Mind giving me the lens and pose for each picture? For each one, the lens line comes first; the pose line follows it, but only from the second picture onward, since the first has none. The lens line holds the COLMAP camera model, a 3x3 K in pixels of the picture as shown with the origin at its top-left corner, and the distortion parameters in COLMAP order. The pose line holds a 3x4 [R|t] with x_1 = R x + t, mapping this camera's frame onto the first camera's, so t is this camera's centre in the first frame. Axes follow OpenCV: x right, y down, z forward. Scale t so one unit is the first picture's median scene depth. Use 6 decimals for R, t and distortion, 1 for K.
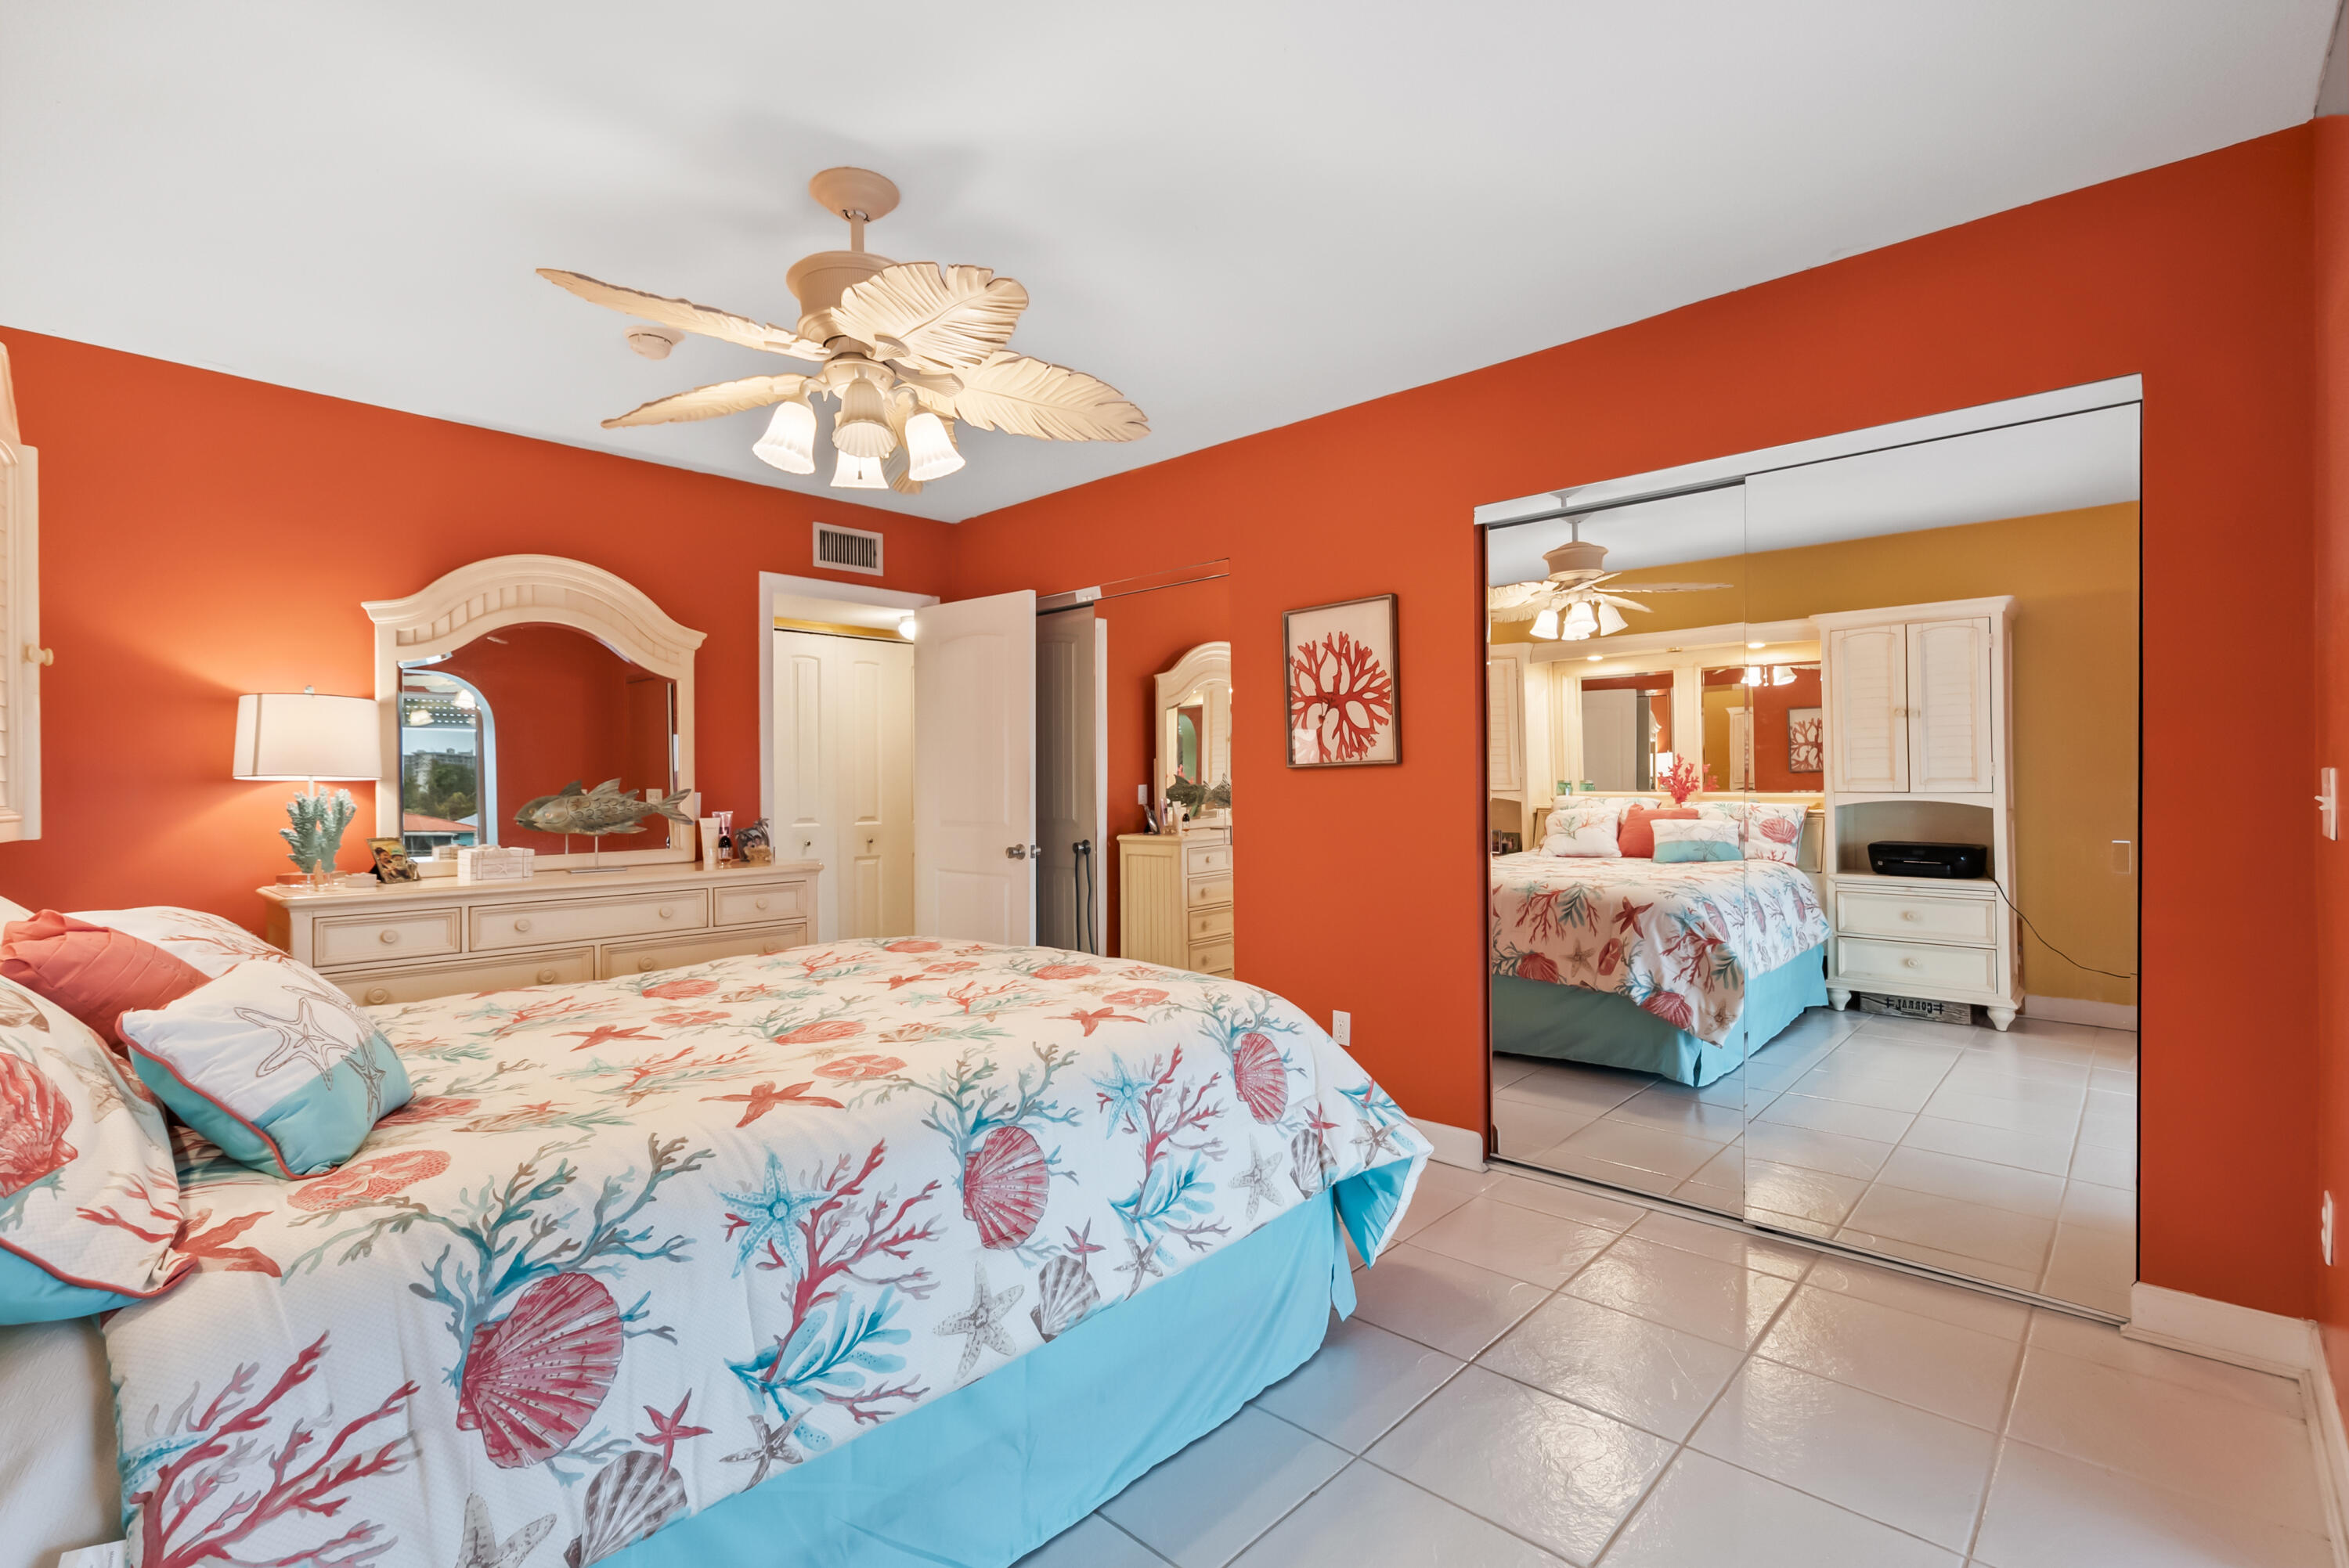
lens RADIAL K [[1085.4, 0, 1172.7], [0, 1085.4, 771.8], [0, 0, 1]] dist [0.002318, 0.000804]
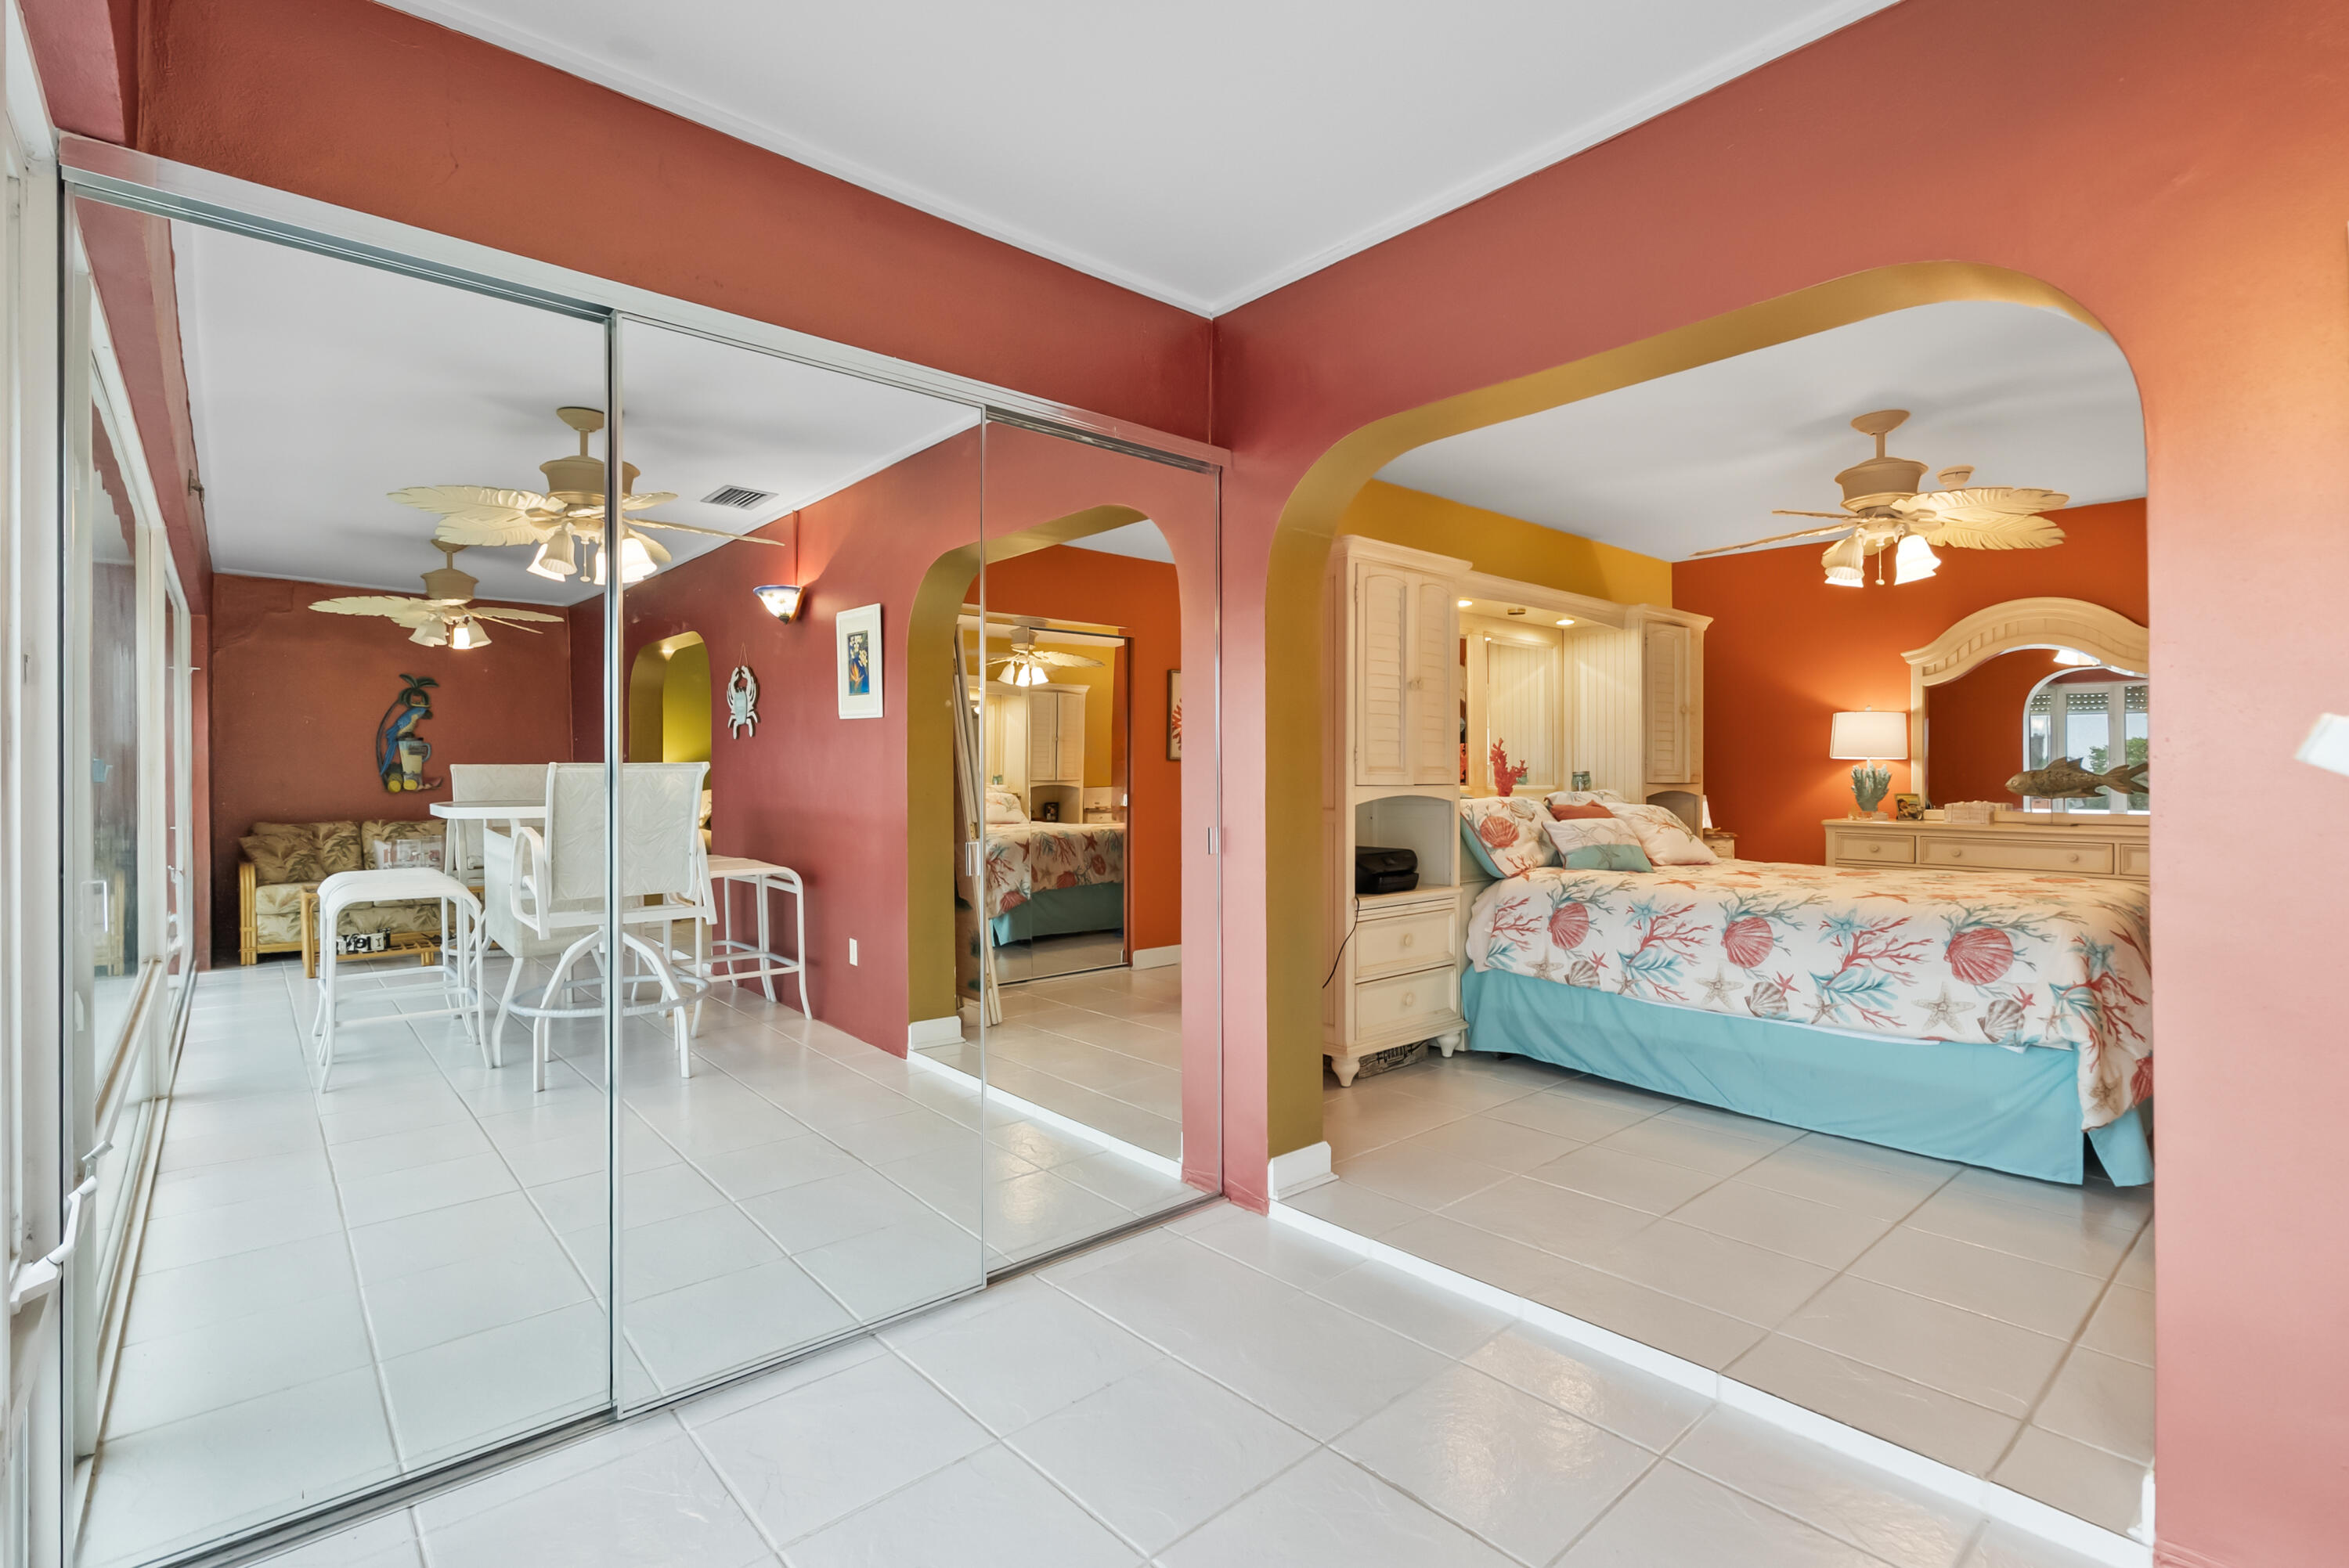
lens RADIAL K [[1085.4, 0, 1172.7], [0, 1085.4, 771.8], [0, 0, 1]] dist [0.002318, 0.000804]
pose [[-0.100093, 0.010240, -0.994925, 2.282683], [0.011449, 0.999893, 0.009139, 0.004131], [0.994912, -0.010476, -0.100200, 0.066480]]
